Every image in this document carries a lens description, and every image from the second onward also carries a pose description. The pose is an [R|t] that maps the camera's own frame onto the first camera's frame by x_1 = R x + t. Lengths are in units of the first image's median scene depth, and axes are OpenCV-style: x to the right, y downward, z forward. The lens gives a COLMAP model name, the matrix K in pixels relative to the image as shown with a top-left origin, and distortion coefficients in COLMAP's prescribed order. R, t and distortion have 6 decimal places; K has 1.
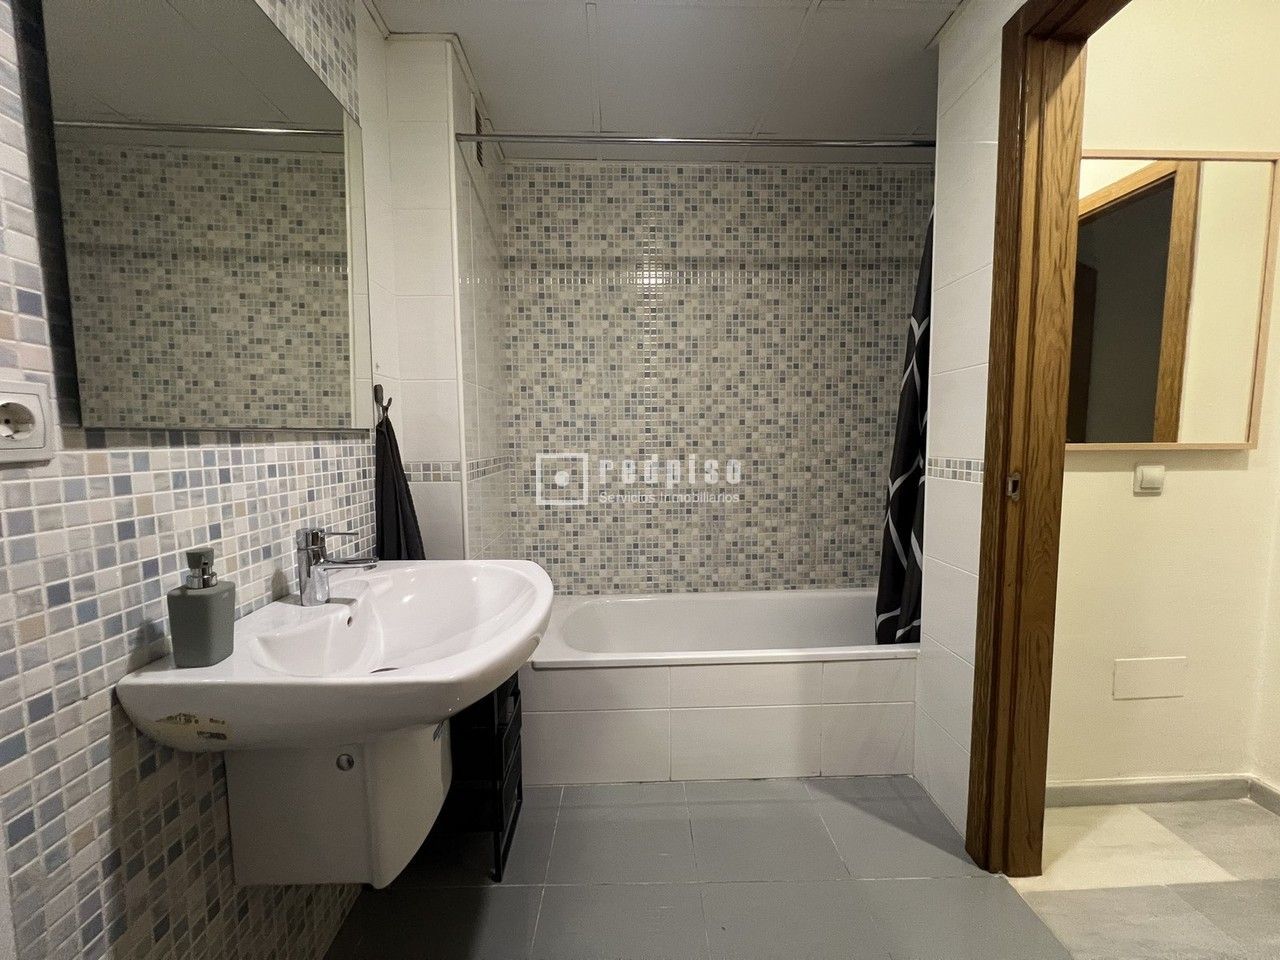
lens RADIAL K [[512.0, 0, 643.8], [0, 512.0, 481.3], [0, 0, 1]] dist [-0.002790, 0.000948]
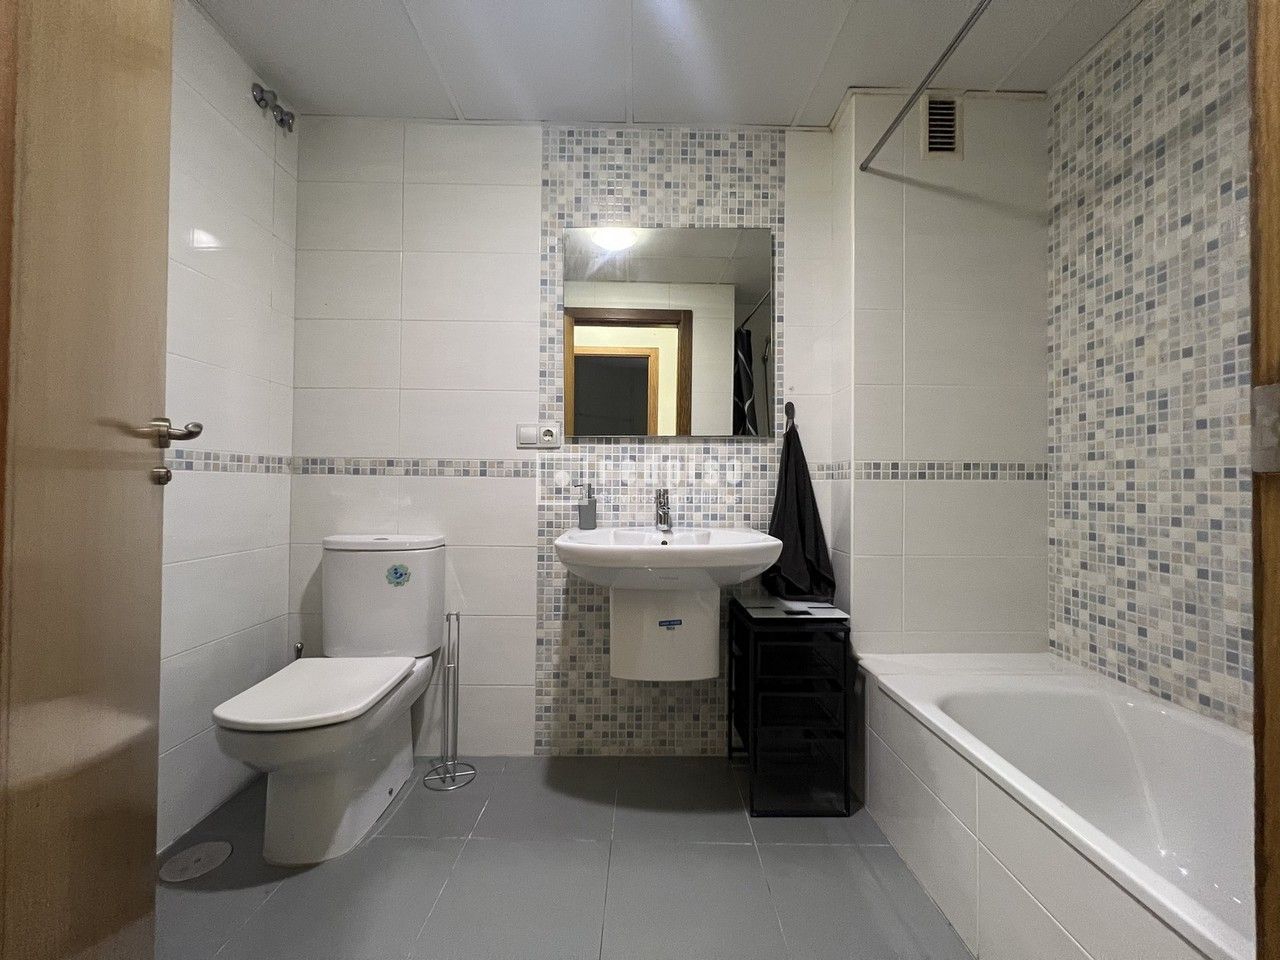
lens RADIAL K [[515.6, 0, 636.0], [0, 515.6, 479.6], [0, 0, 1]] dist [-0.003891, 0.001197]
pose [[-0.033230, -0.004882, -0.999436, 0.535298], [-0.090818, 0.995866, -0.001845, 0.031849], [0.995313, 0.090705, -0.033536, 0.428174]]
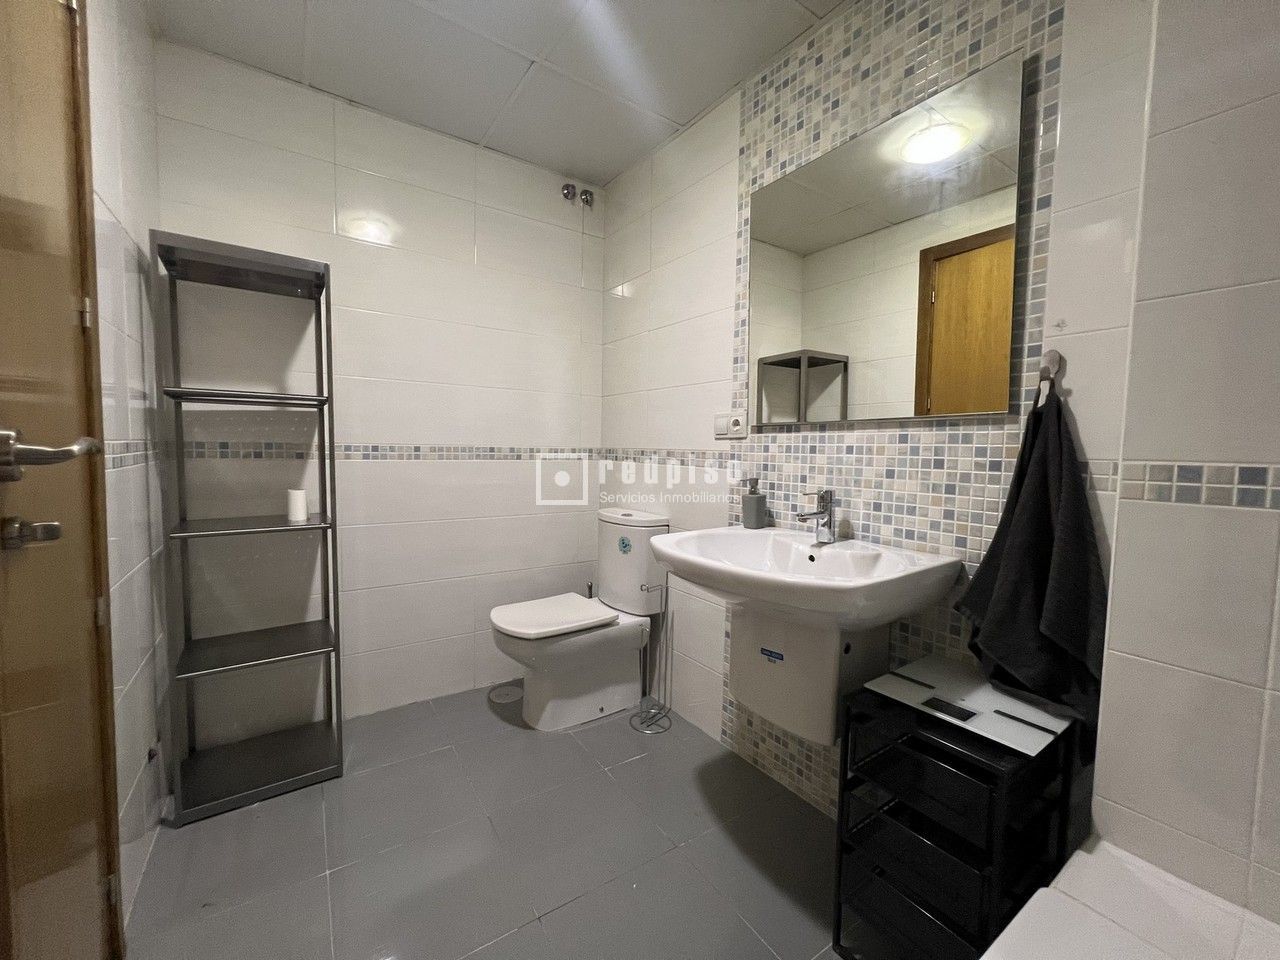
lens RADIAL K [[512.0, 0, 643.7], [0, 512.0, 478.8], [0, 0, 1]] dist [-0.002790, 0.000948]
pose [[-0.842808, 0.024702, -0.537648, 0.249859], [-0.056292, 0.989422, 0.133701, -0.044979], [0.535263, 0.142950, -0.832501, 0.853478]]
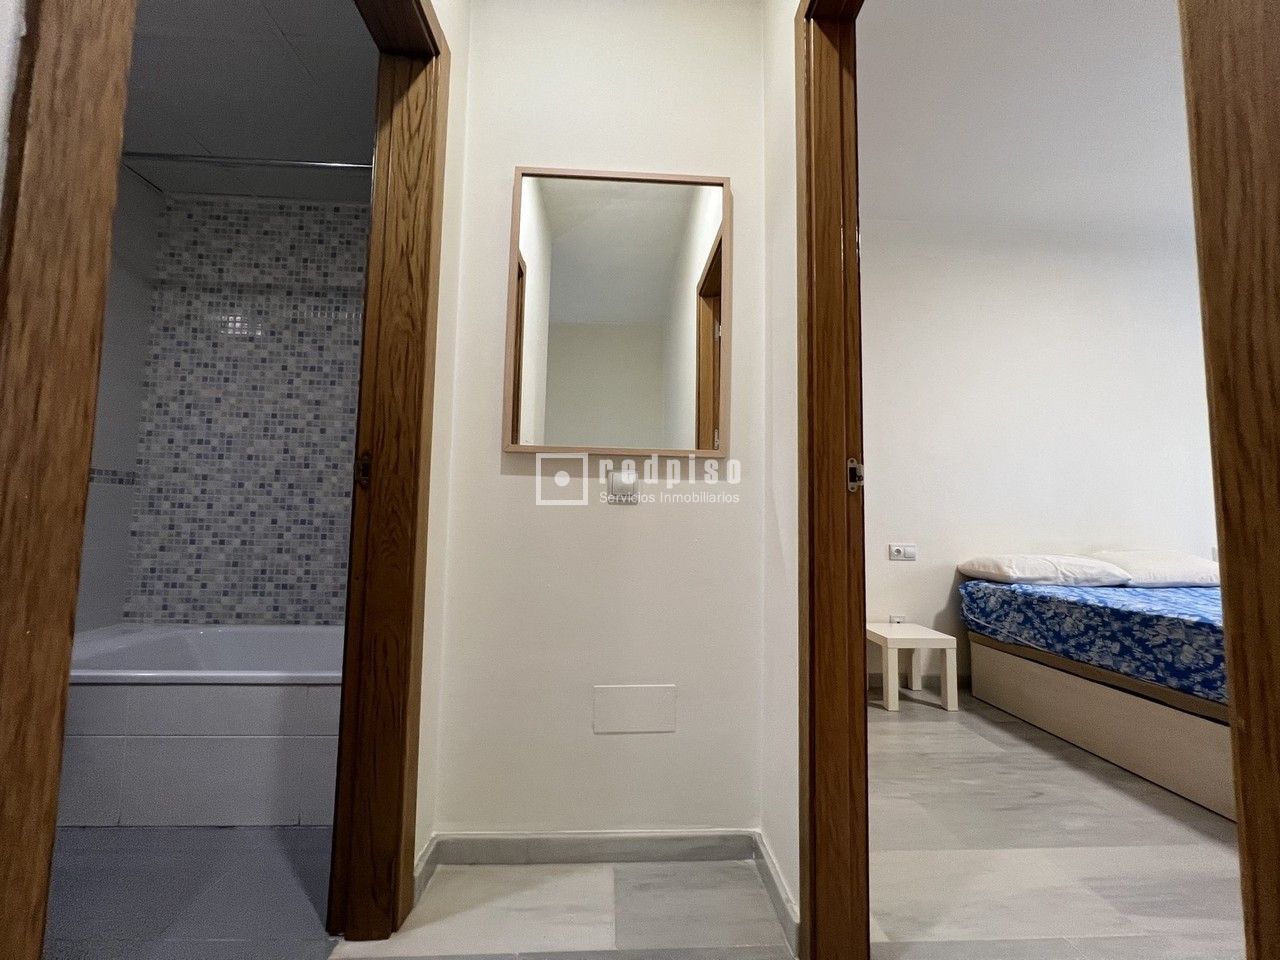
lens RADIAL K [[512.0, 0, 638.8], [0, 512.0, 481.3], [0, 0, 1]] dist [-0.002790, 0.000948]
pose [[0.999556, 0.028797, 0.007689, 0.699310], [-0.027265, 0.987628, -0.154429, 0.092951], [-0.012041, 0.154151, 0.987974, 0.035919]]
